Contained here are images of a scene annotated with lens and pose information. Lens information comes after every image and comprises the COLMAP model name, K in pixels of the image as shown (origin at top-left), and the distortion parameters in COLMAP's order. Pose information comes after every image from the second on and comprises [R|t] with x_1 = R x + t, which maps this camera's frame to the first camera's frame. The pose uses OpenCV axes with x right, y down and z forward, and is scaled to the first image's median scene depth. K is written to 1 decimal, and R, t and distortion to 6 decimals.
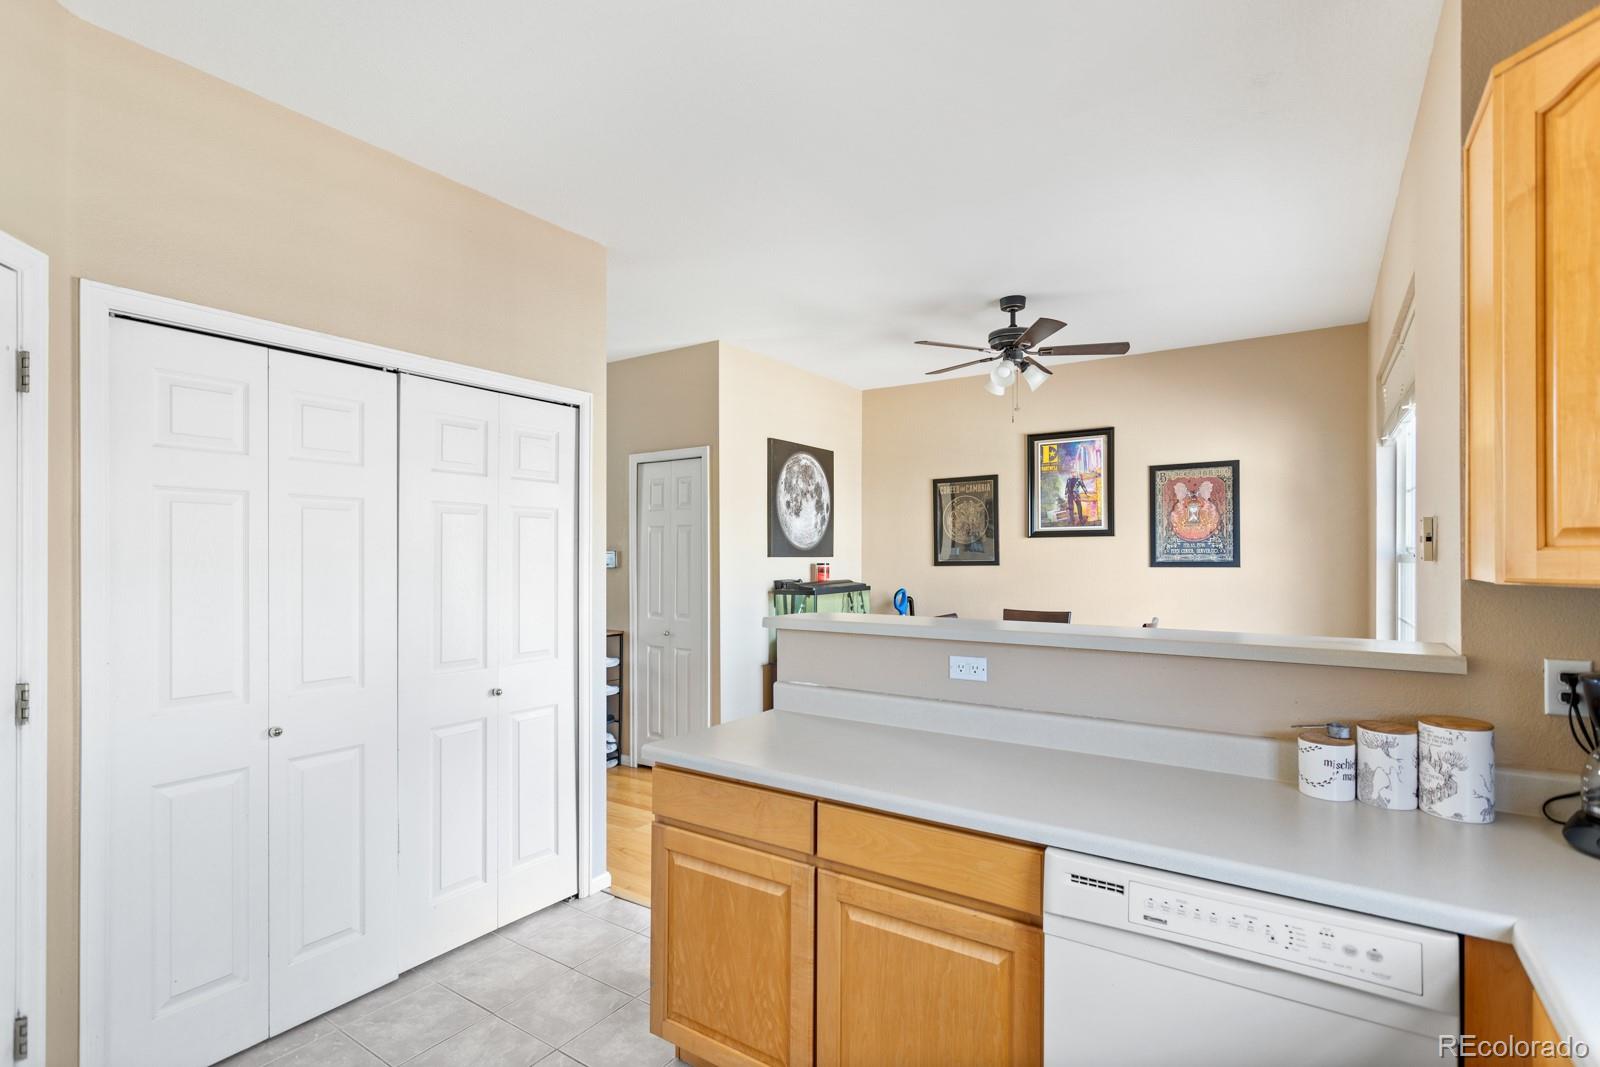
lens RADIAL K [[765.1, 0, 796.9], [0, 765.1, 551.0], [0, 0, 1]] dist [-0.000016, 0.000358]
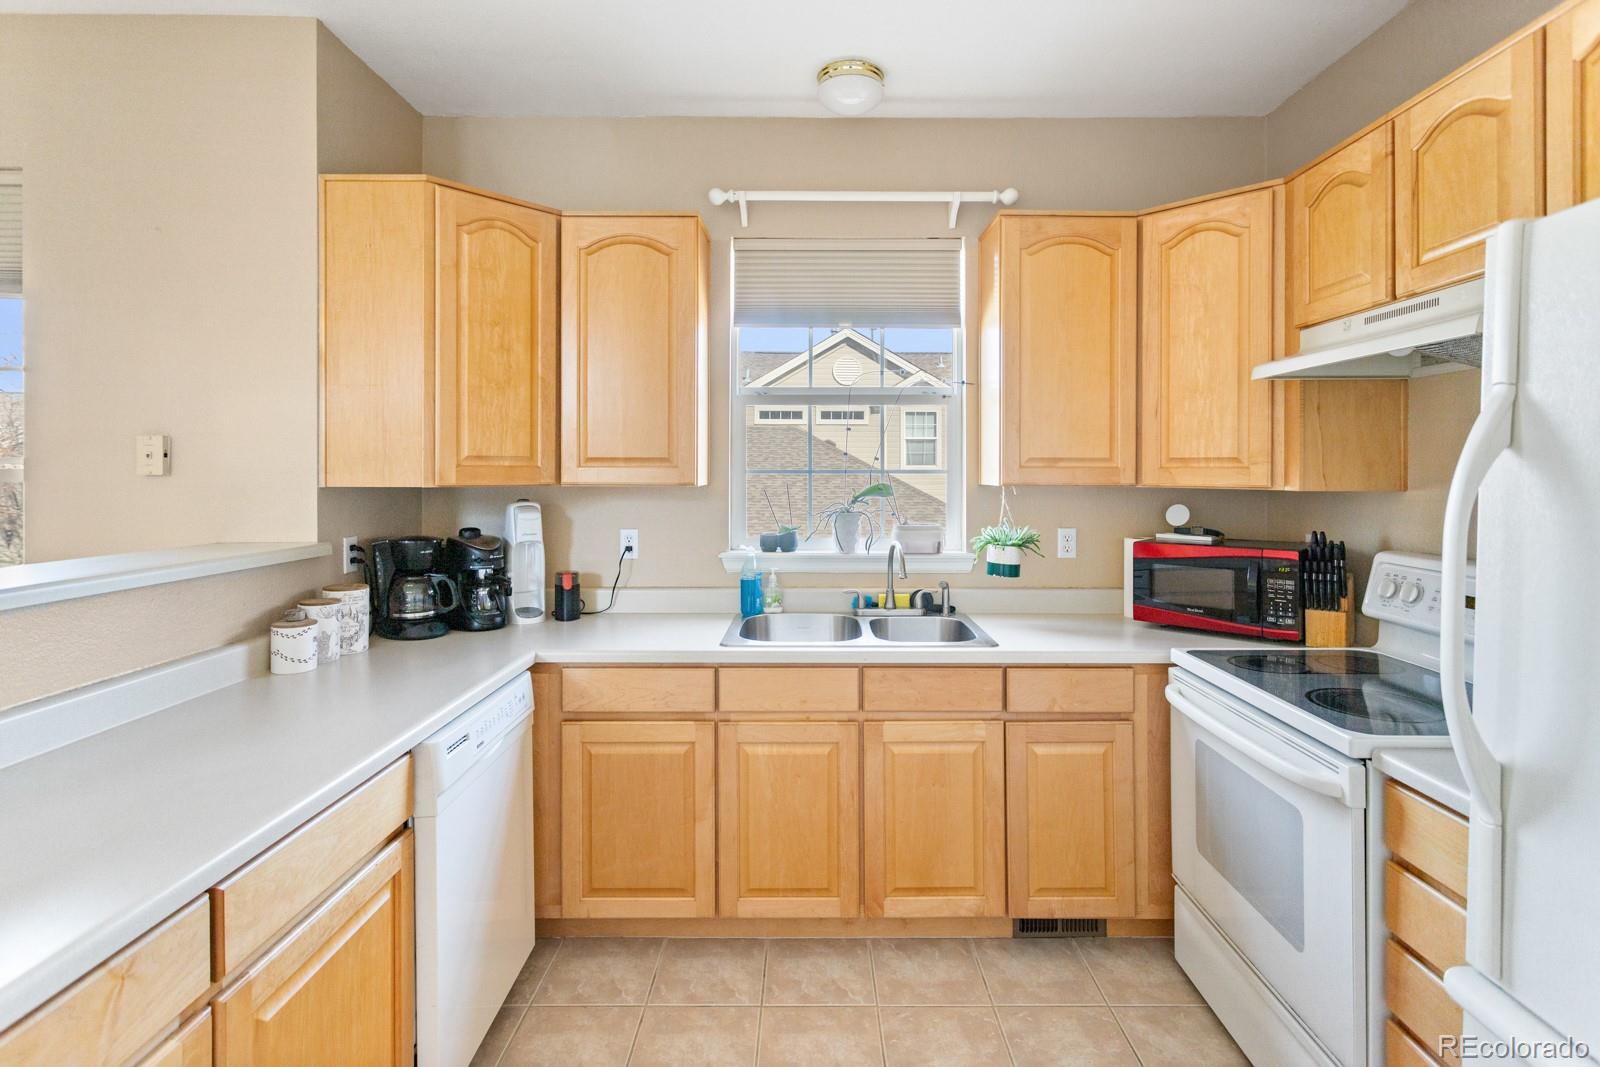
lens RADIAL K [[779.2, 0, 813.7], [0, 779.2, 474.7], [0, 0, 1]] dist [-0.004116, 0.000672]
pose [[-0.567313, -0.001631, 0.823501, -0.249861], [-0.005541, 0.999983, -0.001836, 0.004009], [-0.823484, -0.005604, -0.567312, 0.335787]]
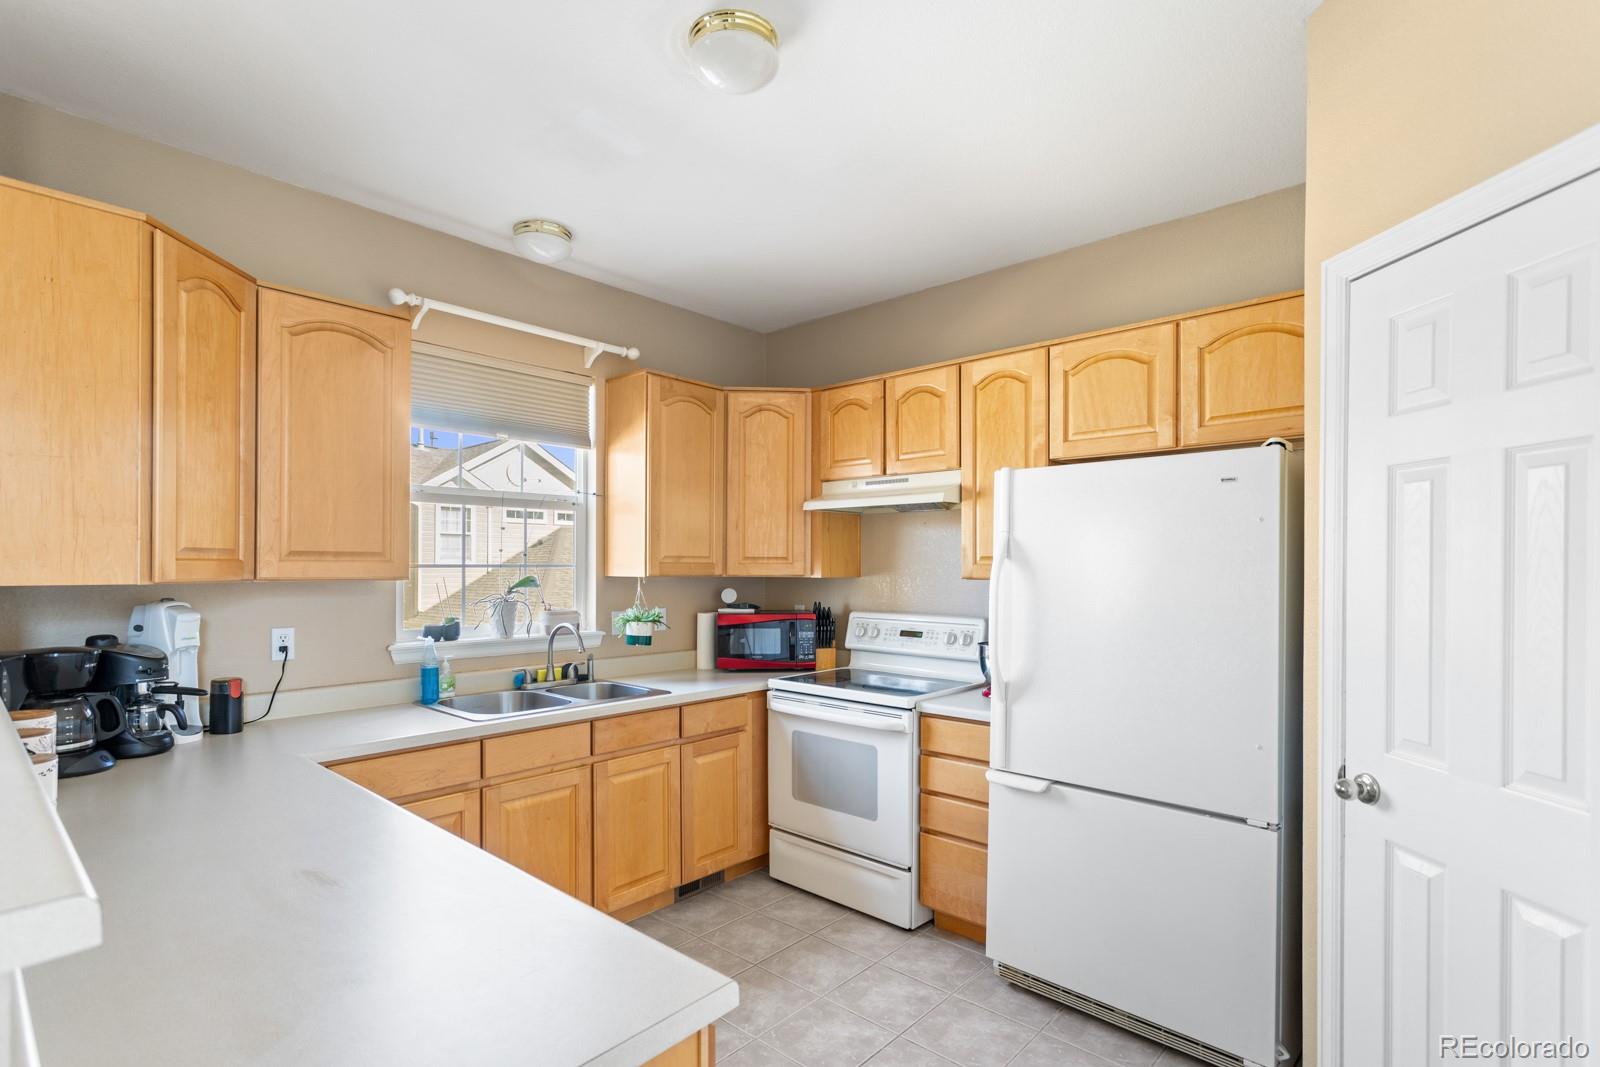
lens RADIAL K [[775.7, 0, 795.6], [0, 775.7, 571.0], [0, 0, 1]] dist [-0.001870, 0.000085]
pose [[-0.990869, -0.001880, 0.134817, -0.119875], [-0.001837, 0.999998, 0.000444, 0.004259], [-0.134818, 0.000193, -0.990870, 0.593533]]
